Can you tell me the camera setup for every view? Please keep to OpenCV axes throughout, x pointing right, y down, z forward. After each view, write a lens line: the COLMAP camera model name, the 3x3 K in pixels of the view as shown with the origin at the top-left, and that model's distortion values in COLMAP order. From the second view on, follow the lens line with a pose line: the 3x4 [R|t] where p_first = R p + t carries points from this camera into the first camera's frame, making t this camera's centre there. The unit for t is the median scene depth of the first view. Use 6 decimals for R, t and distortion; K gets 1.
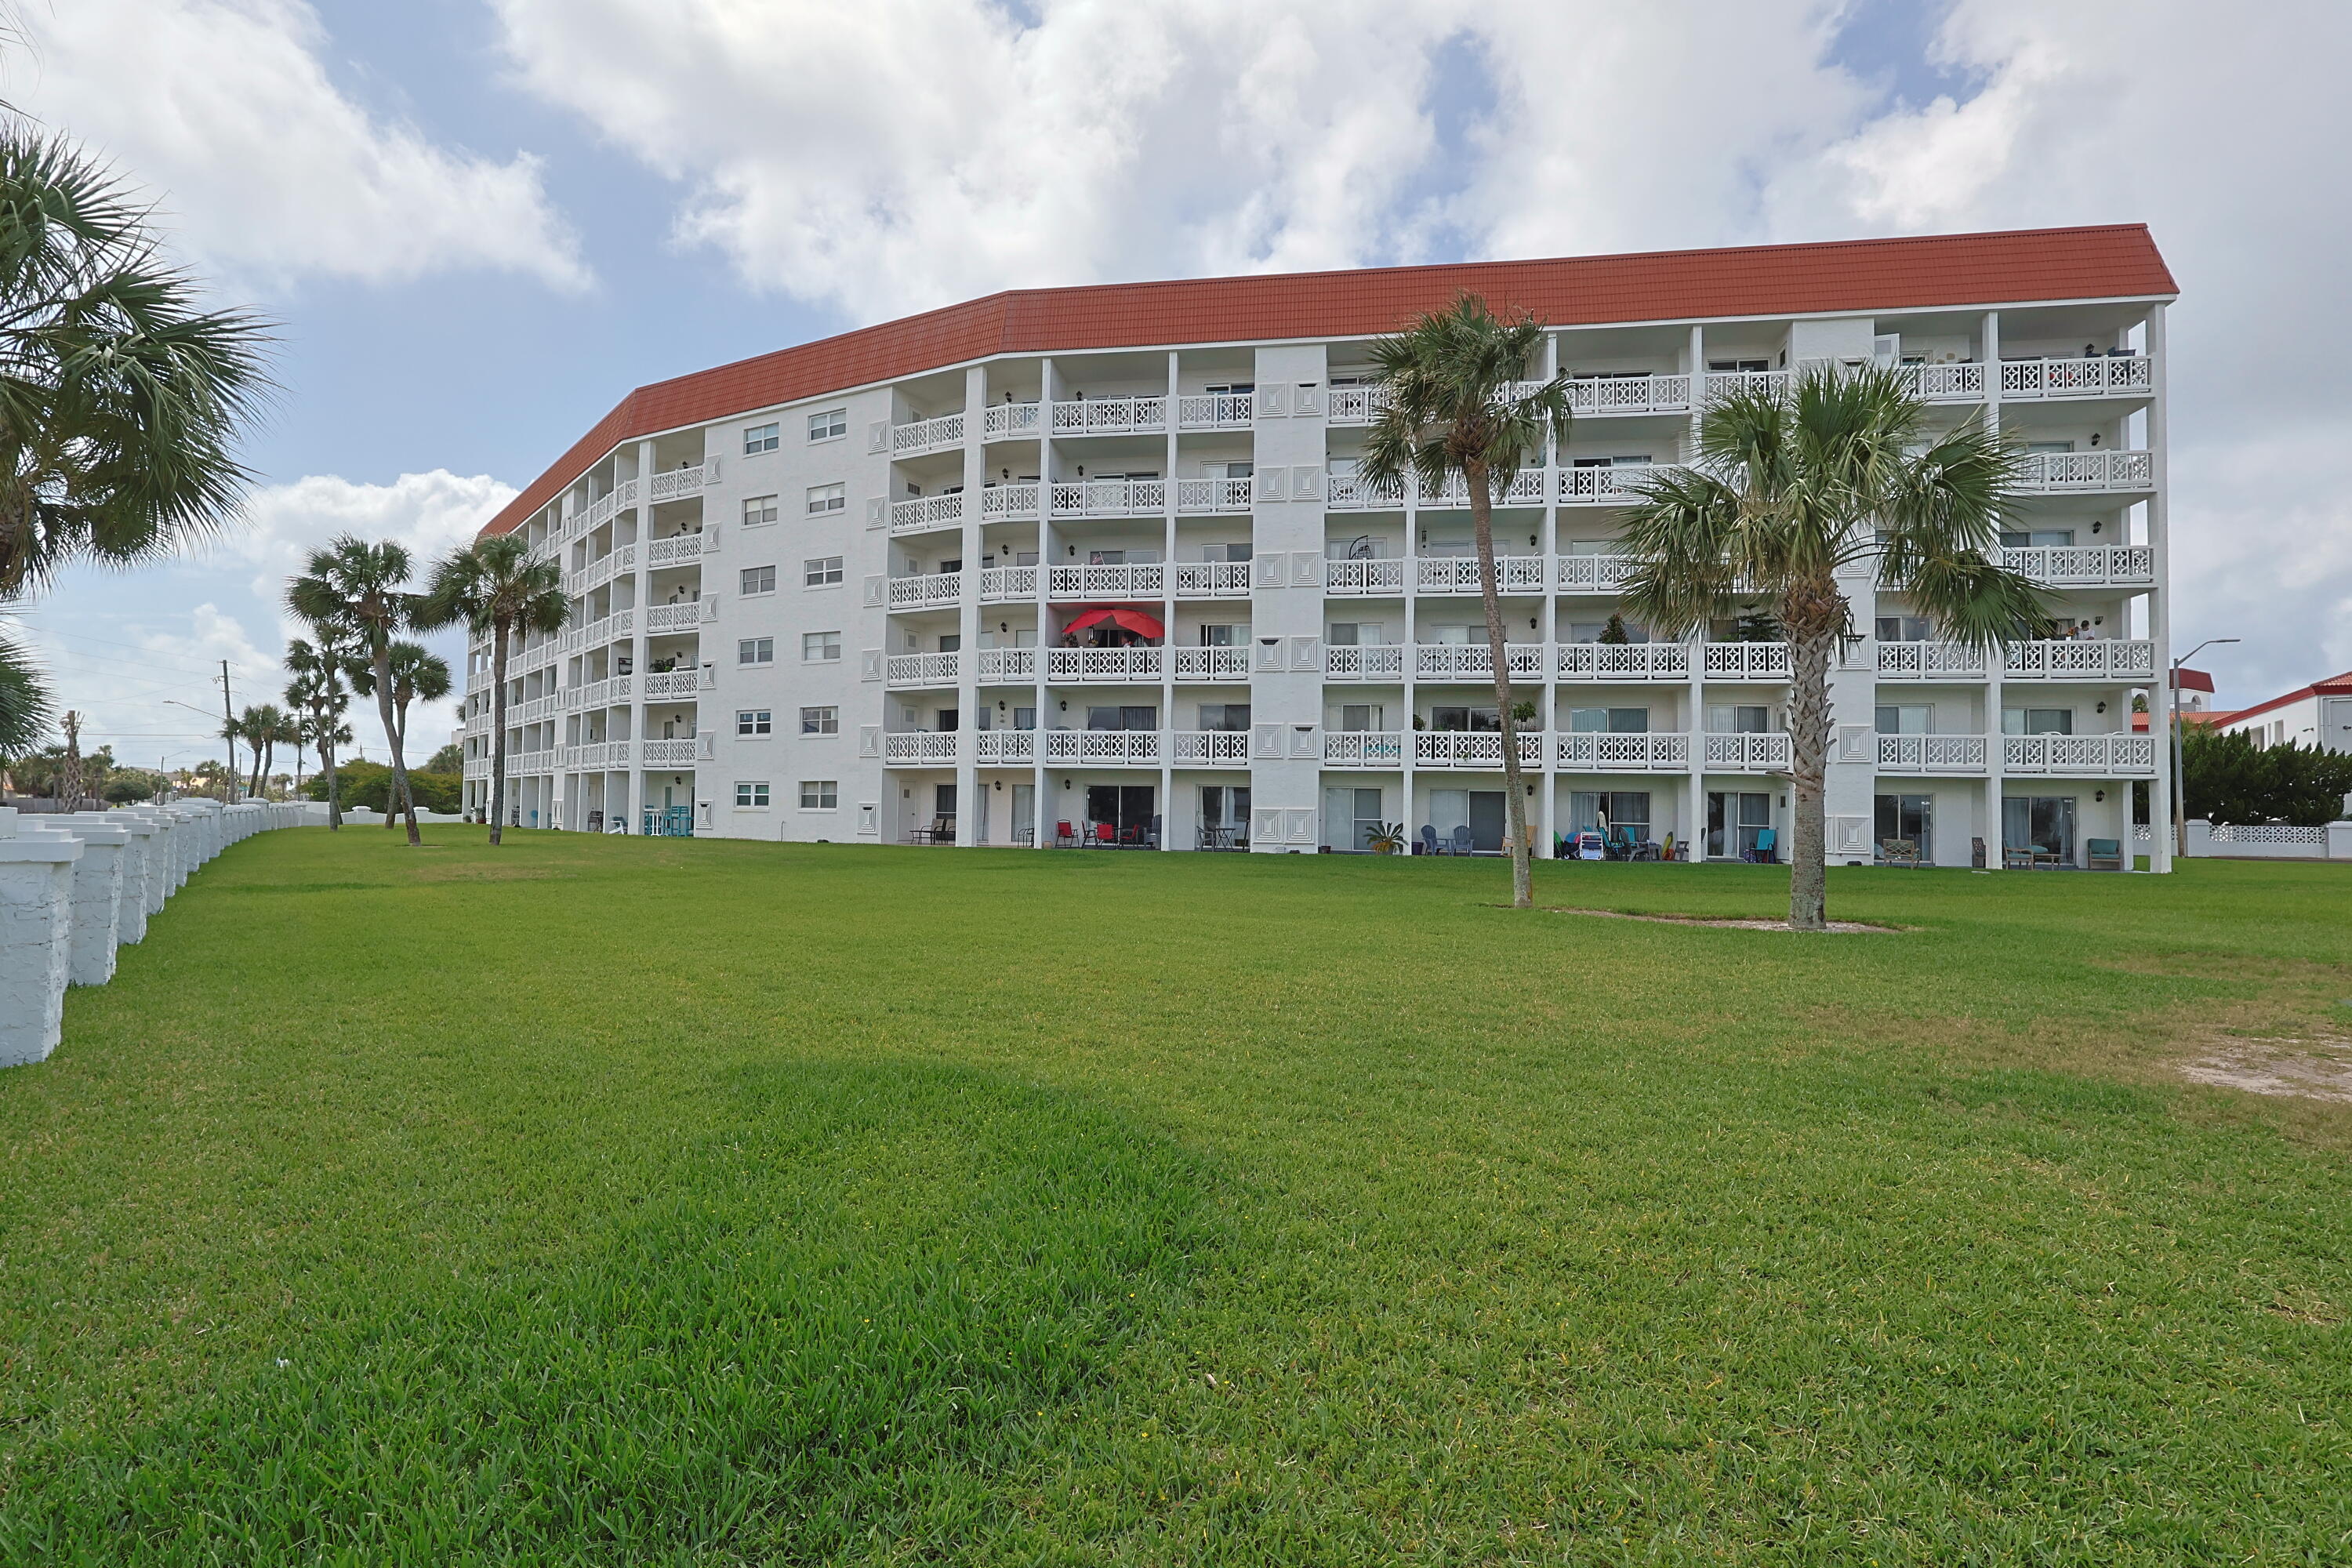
lens RADIAL K [[1146.3, 0, 1176.0], [0, 1146.3, 784.0], [0, 0, 1]] dist [-0.010532, 0.001007]
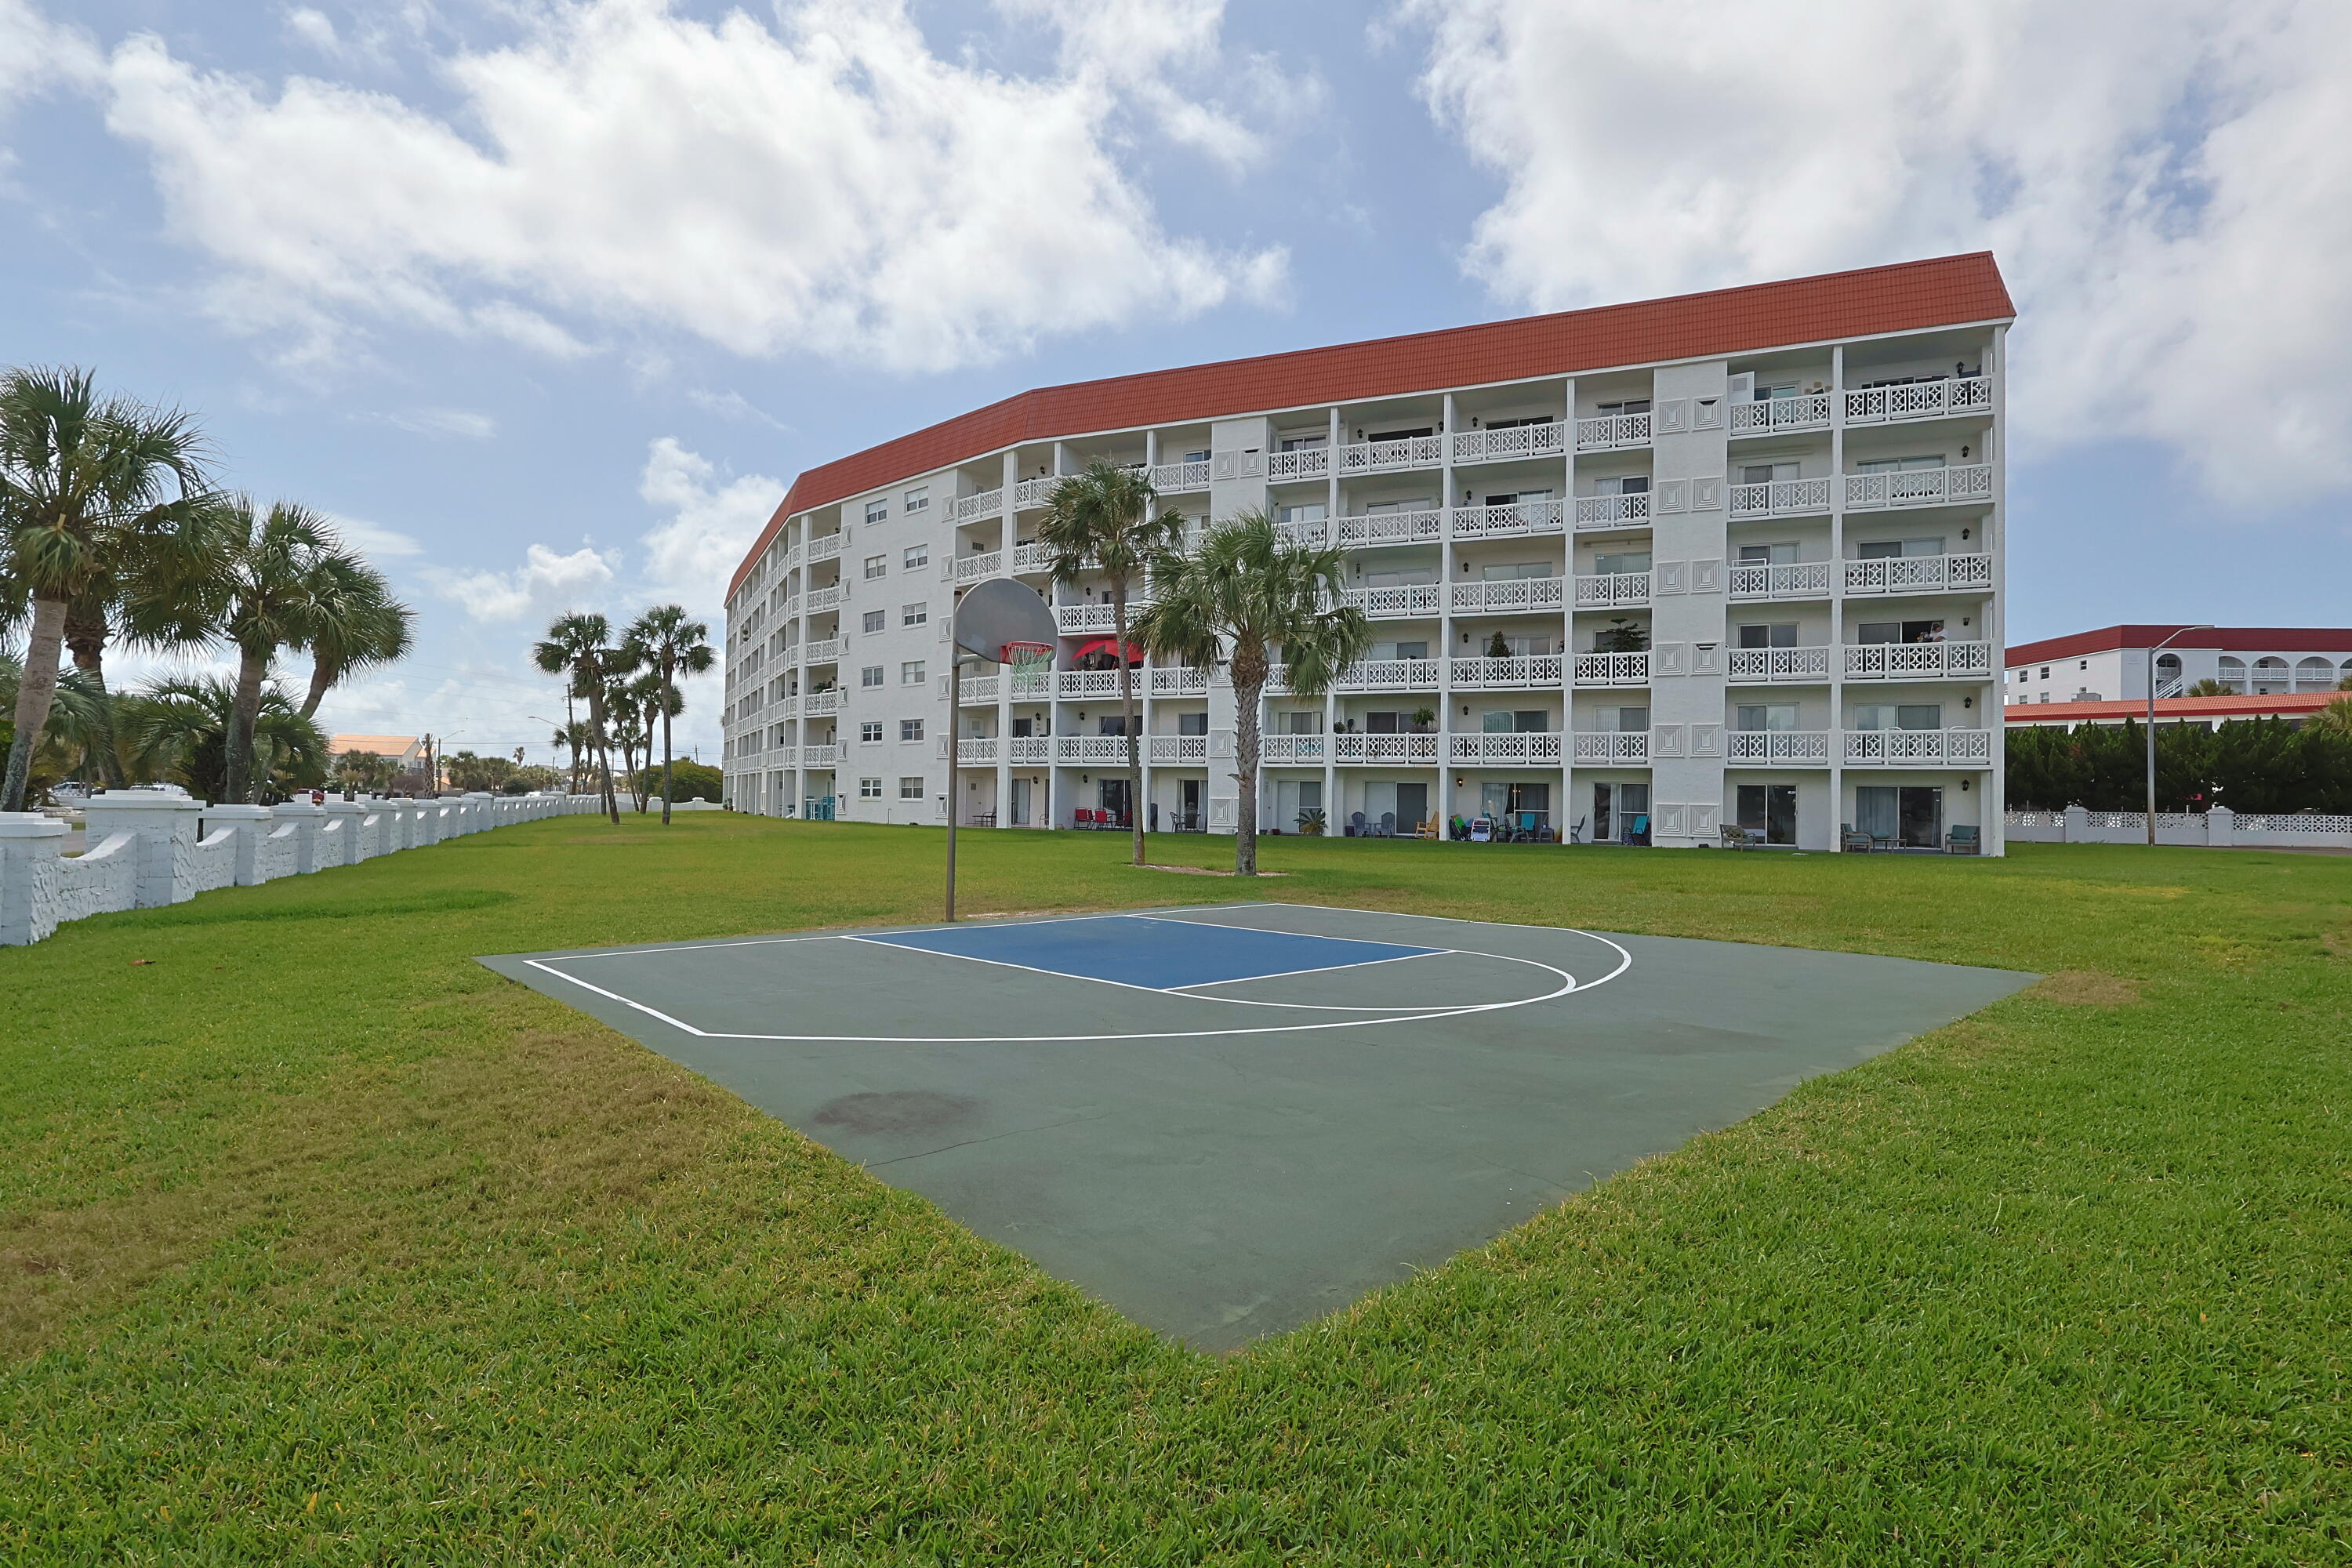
lens RADIAL K [[1146.3, 0, 1176.0], [0, 1146.3, 784.0], [0, 0, 1]] dist [-0.010532, 0.001007]
pose [[0.971252, -0.004439, -0.238012, 0.298907], [0.006584, 0.999945, 0.008220, -0.003845], [0.237962, -0.009551, 0.971227, -0.191631]]
